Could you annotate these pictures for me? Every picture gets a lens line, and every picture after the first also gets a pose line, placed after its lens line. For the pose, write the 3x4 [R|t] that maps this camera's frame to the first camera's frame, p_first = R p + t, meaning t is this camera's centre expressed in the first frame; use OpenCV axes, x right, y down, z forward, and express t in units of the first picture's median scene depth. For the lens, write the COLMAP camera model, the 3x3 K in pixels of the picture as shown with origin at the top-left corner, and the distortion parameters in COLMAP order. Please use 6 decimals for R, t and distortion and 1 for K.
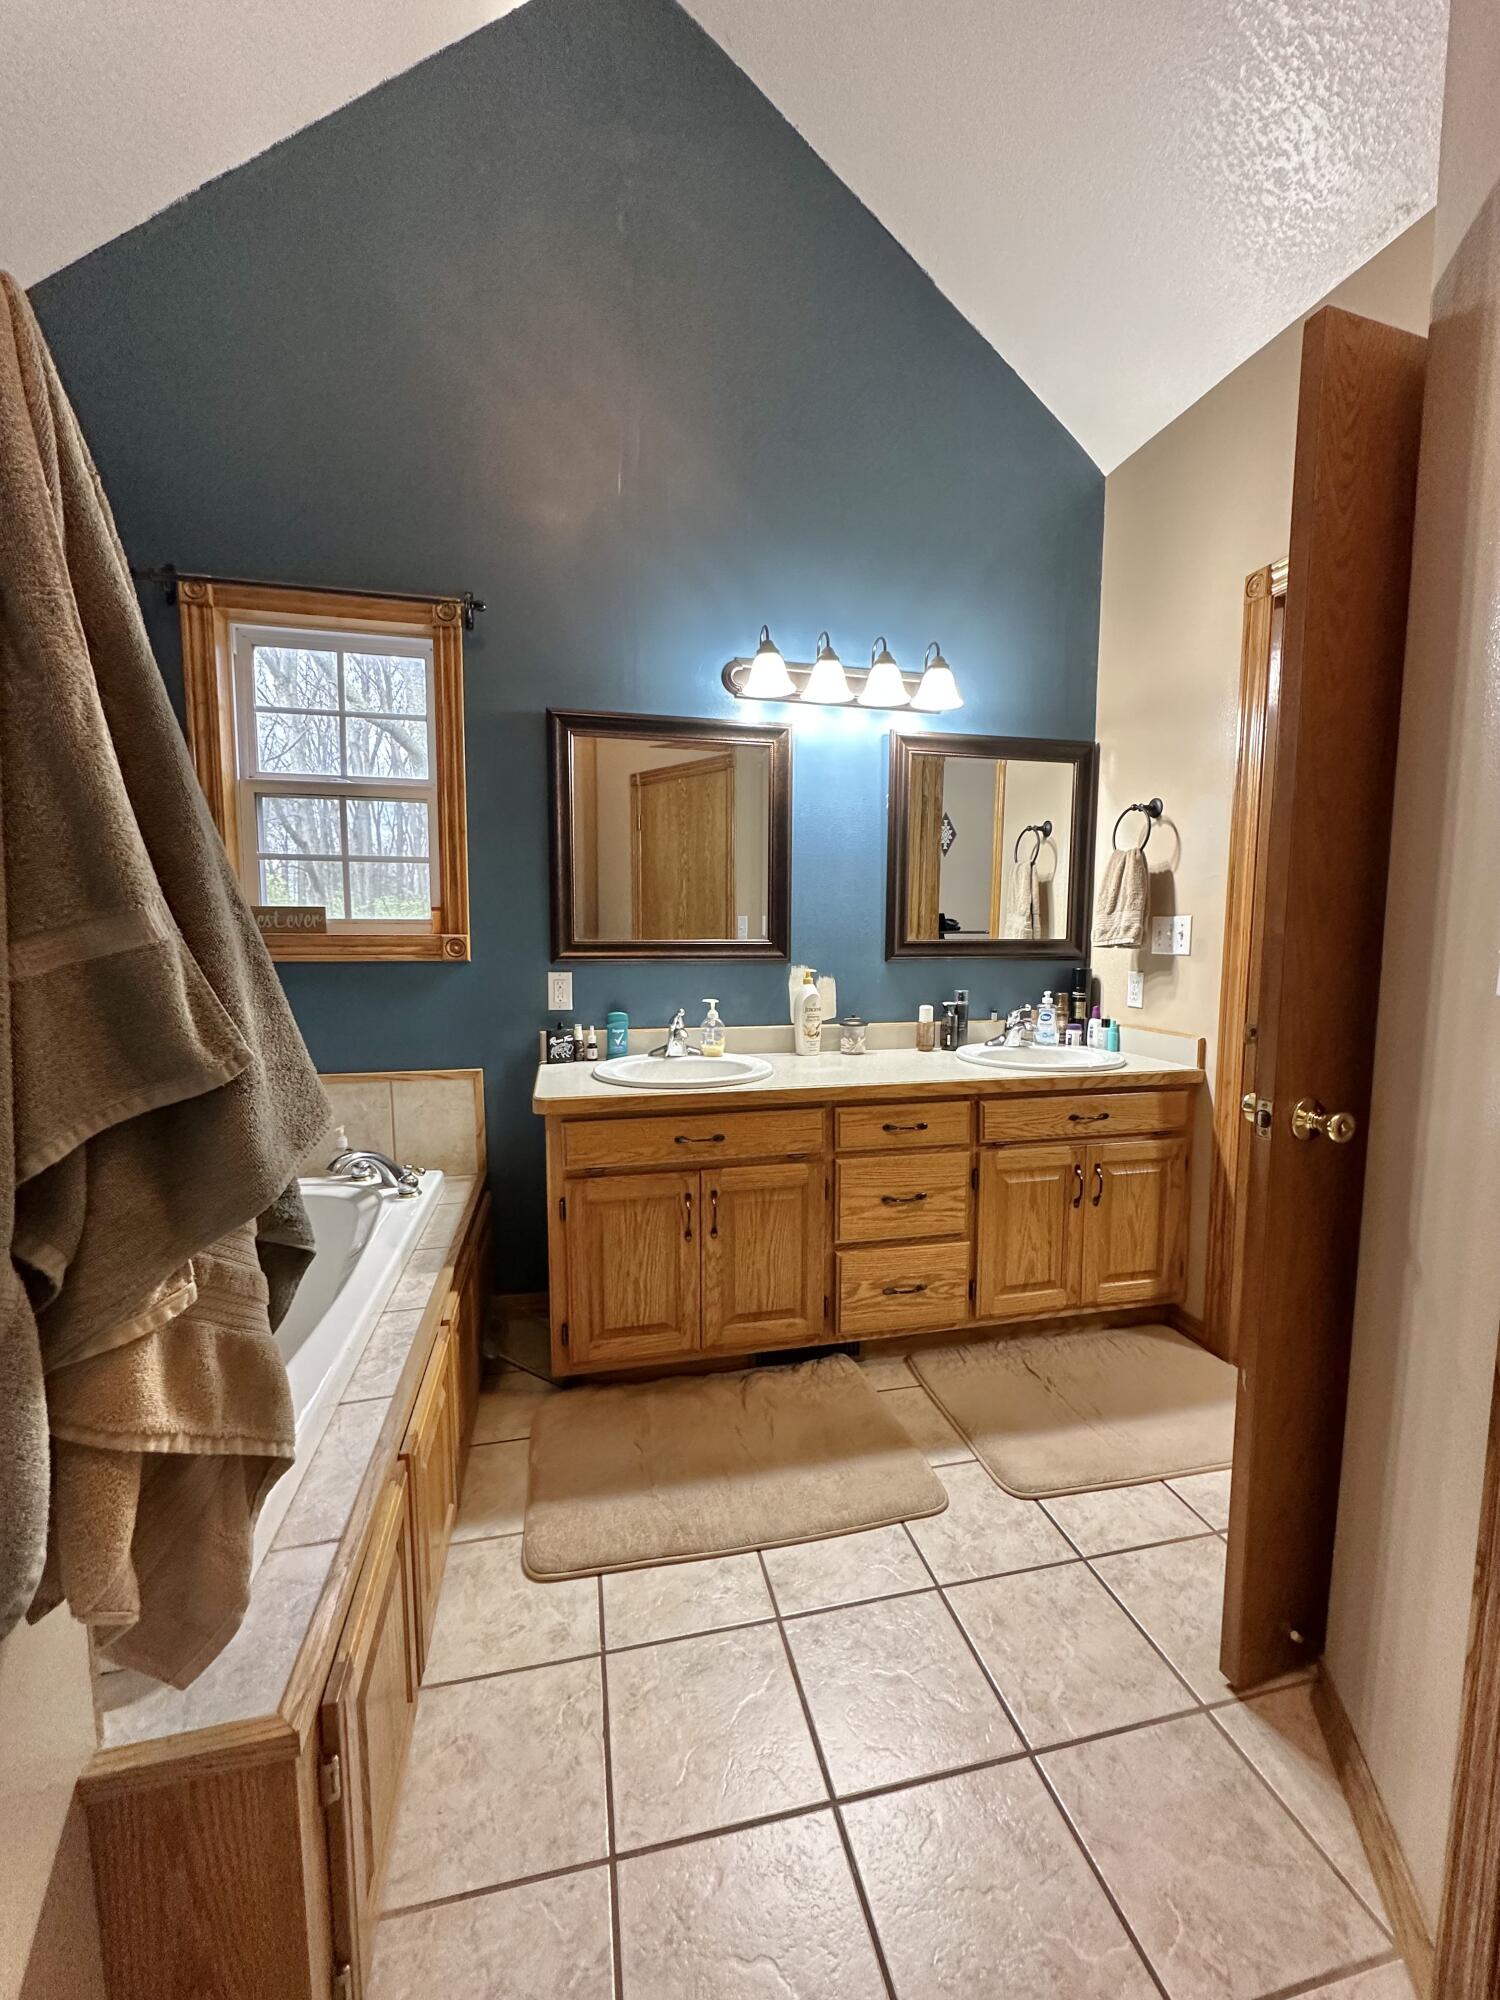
lens RADIAL K [[798.1, 0, 750.0], [0, 798.1, 1000.0], [0, 0, 1]] dist [-0.002859, -0.000166]
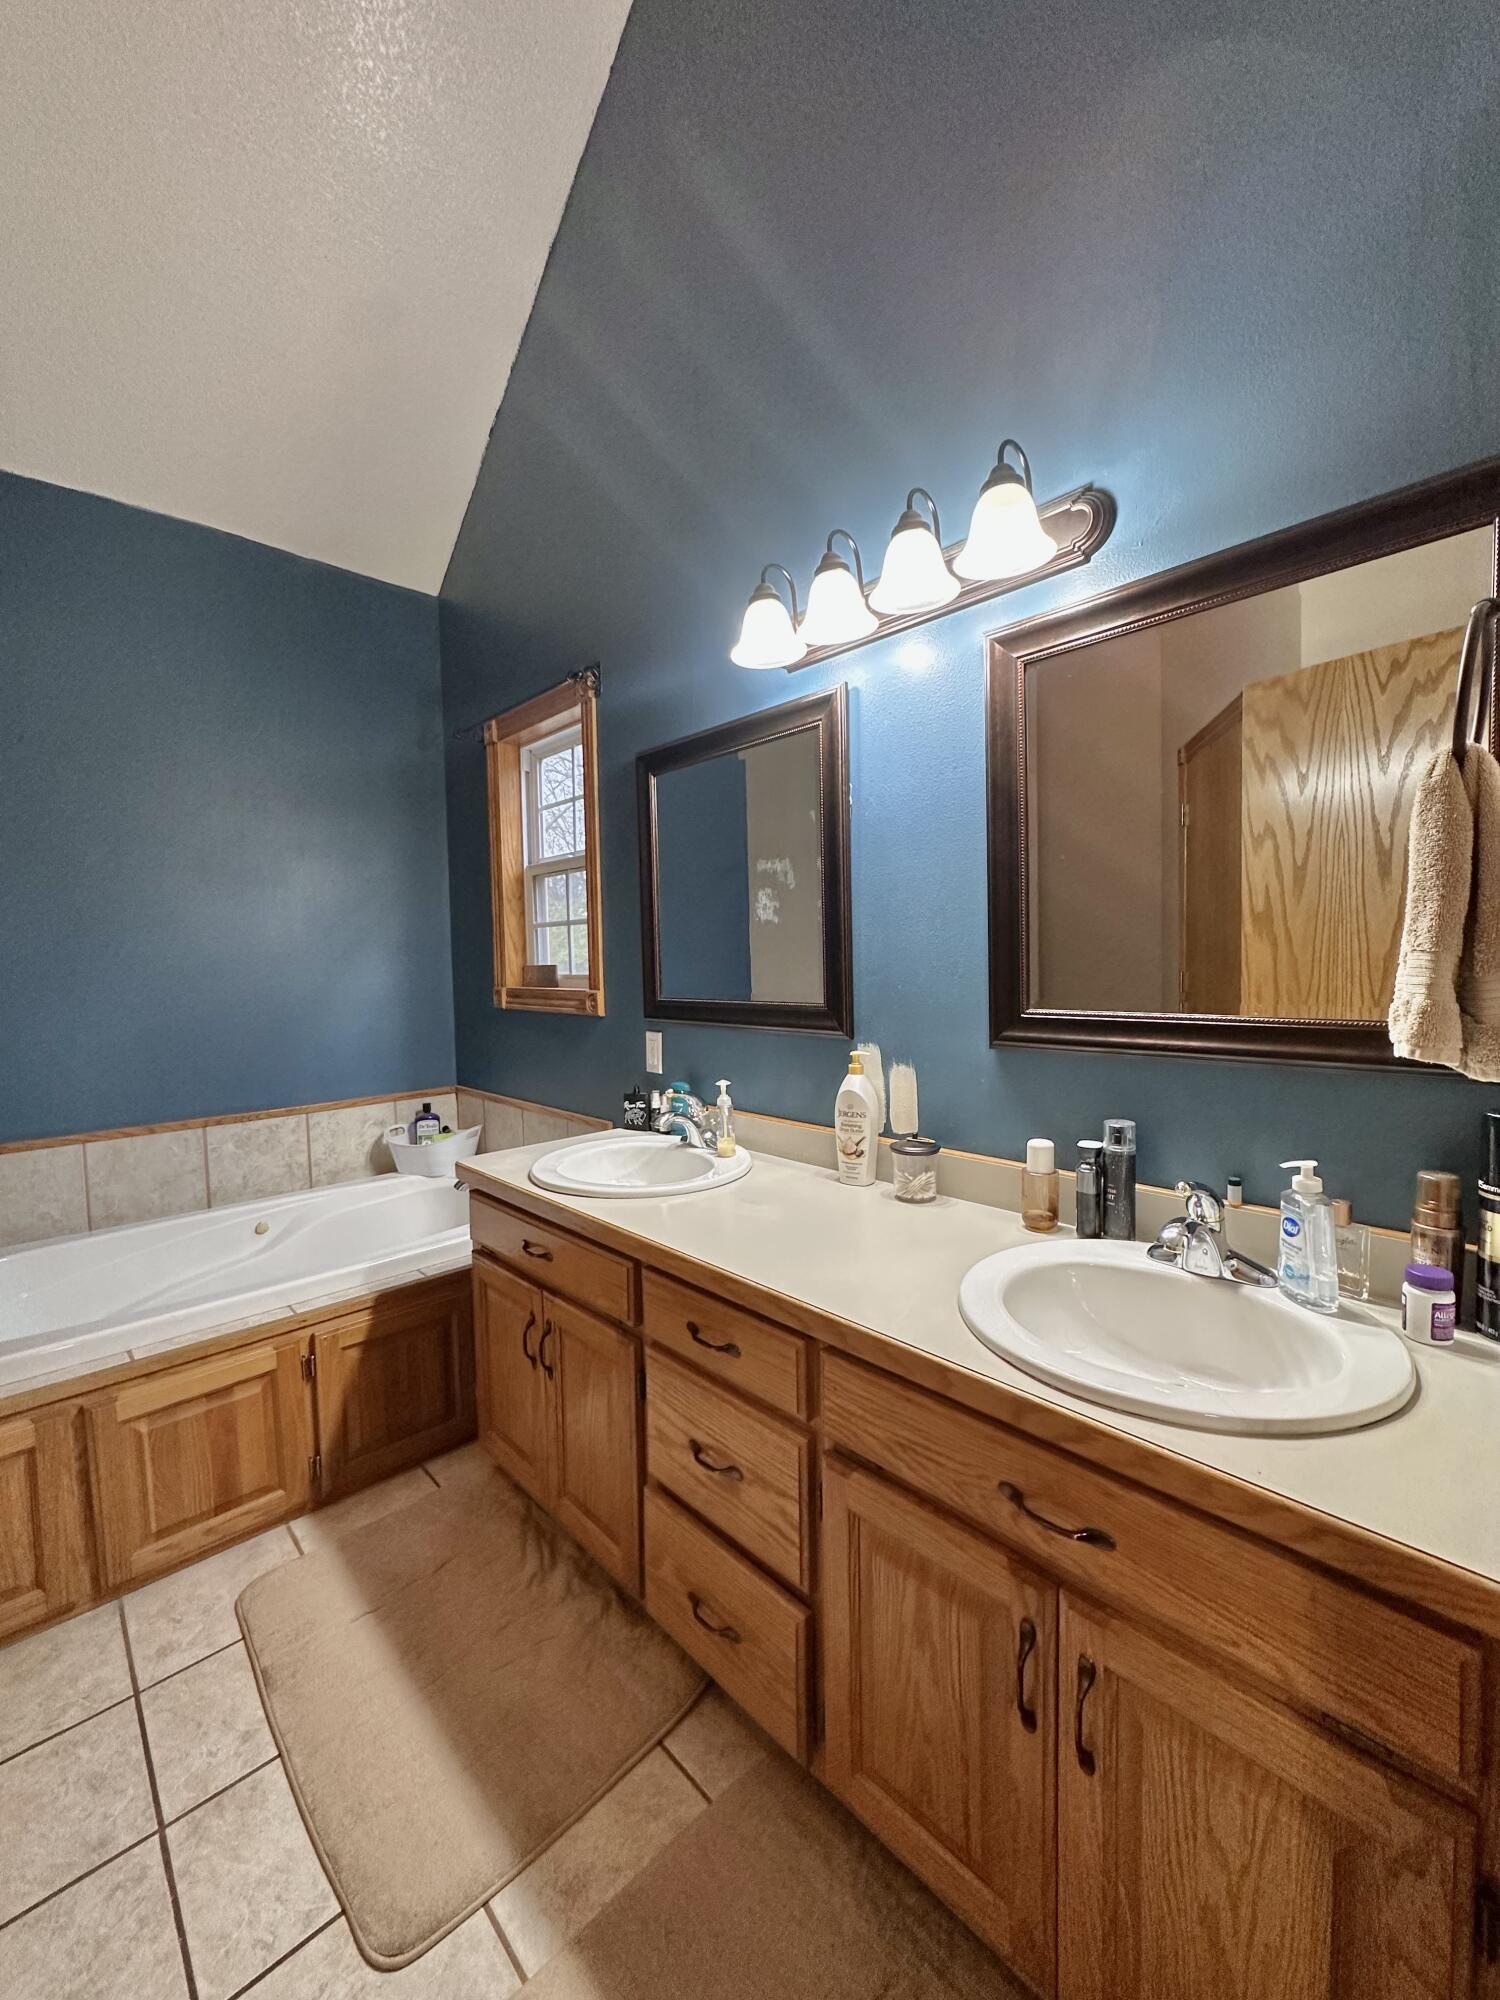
lens RADIAL K [[798.1, 0, 750.0], [0, 798.1, 1000.0], [0, 0, 1]] dist [-0.002859, -0.000166]
pose [[0.503469, 0.029485, -0.863510, 0.636896], [-0.052625, 0.998609, 0.003415, -0.083472], [0.862409, 0.043723, 0.504320, 0.648141]]
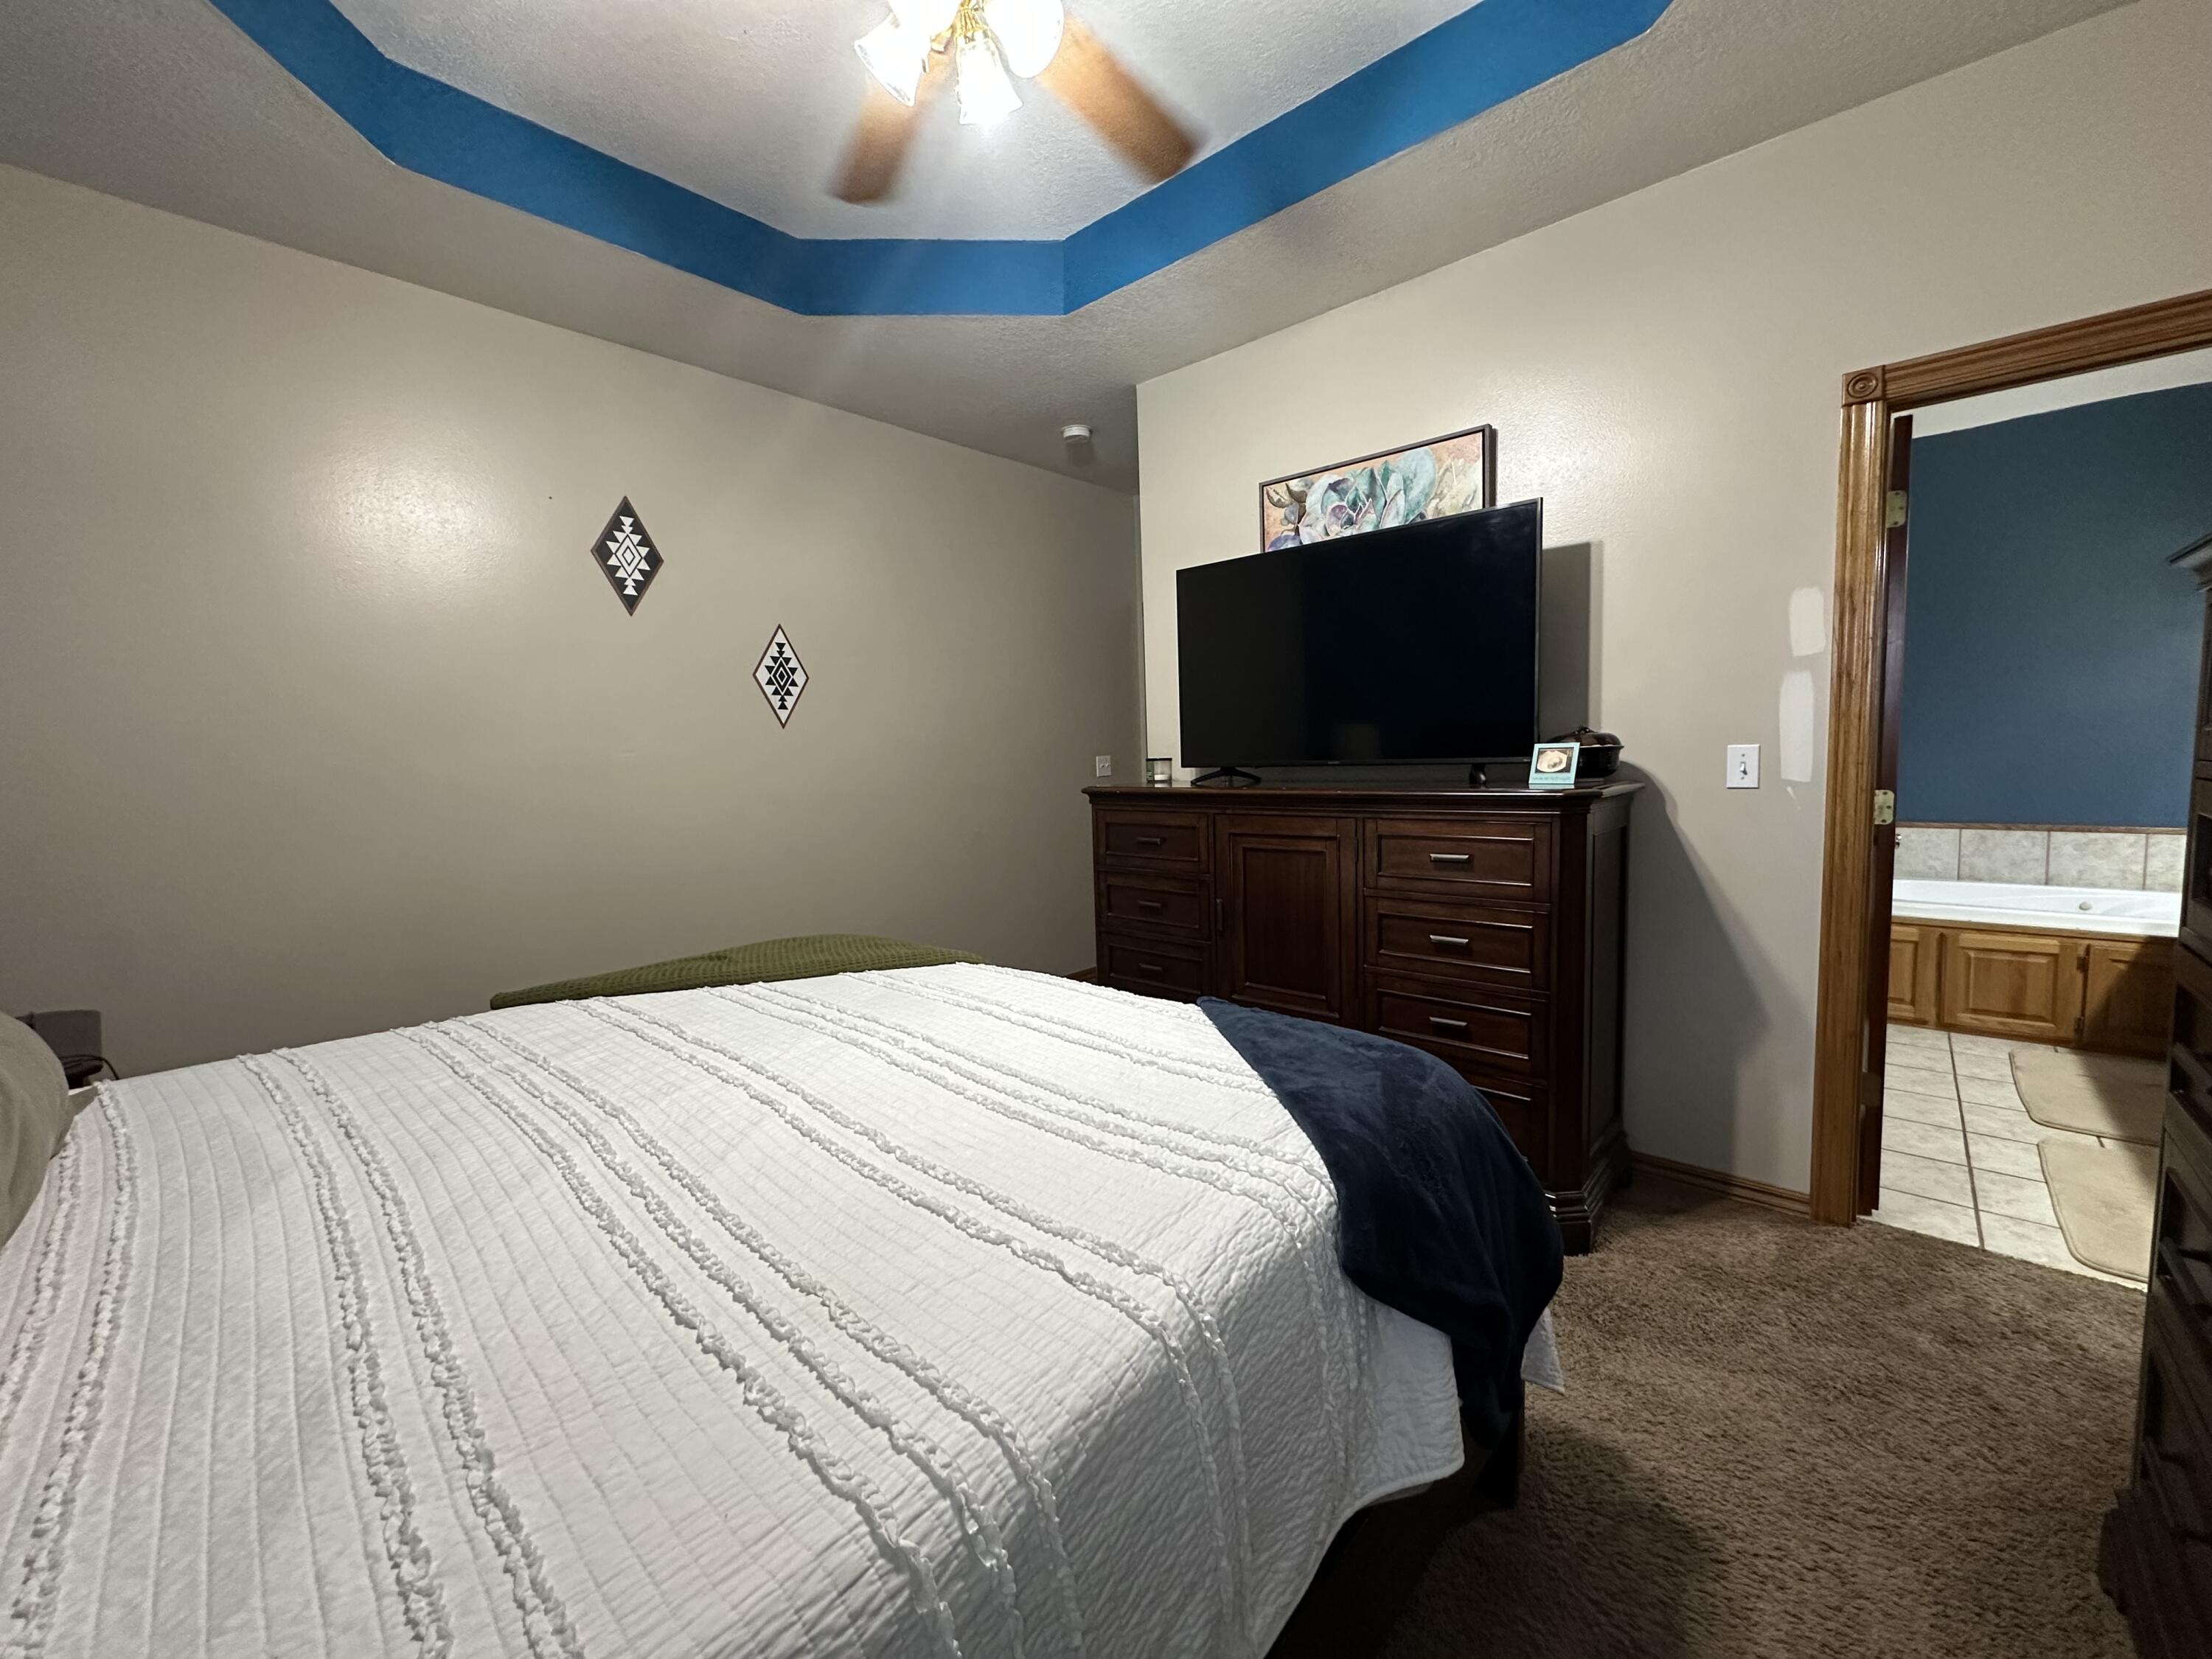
lens RADIAL K [[882.7, 0, 1106.0], [0, 882.7, 829.5], [0, 0, 1]] dist [-0.002859, -0.000166]
pose [[-0.814952, 0.072559, -0.574969, 1.835198], [-0.025138, 0.986771, 0.160158, -0.101694], [0.578983, 0.144974, -0.802347, 0.874457]]
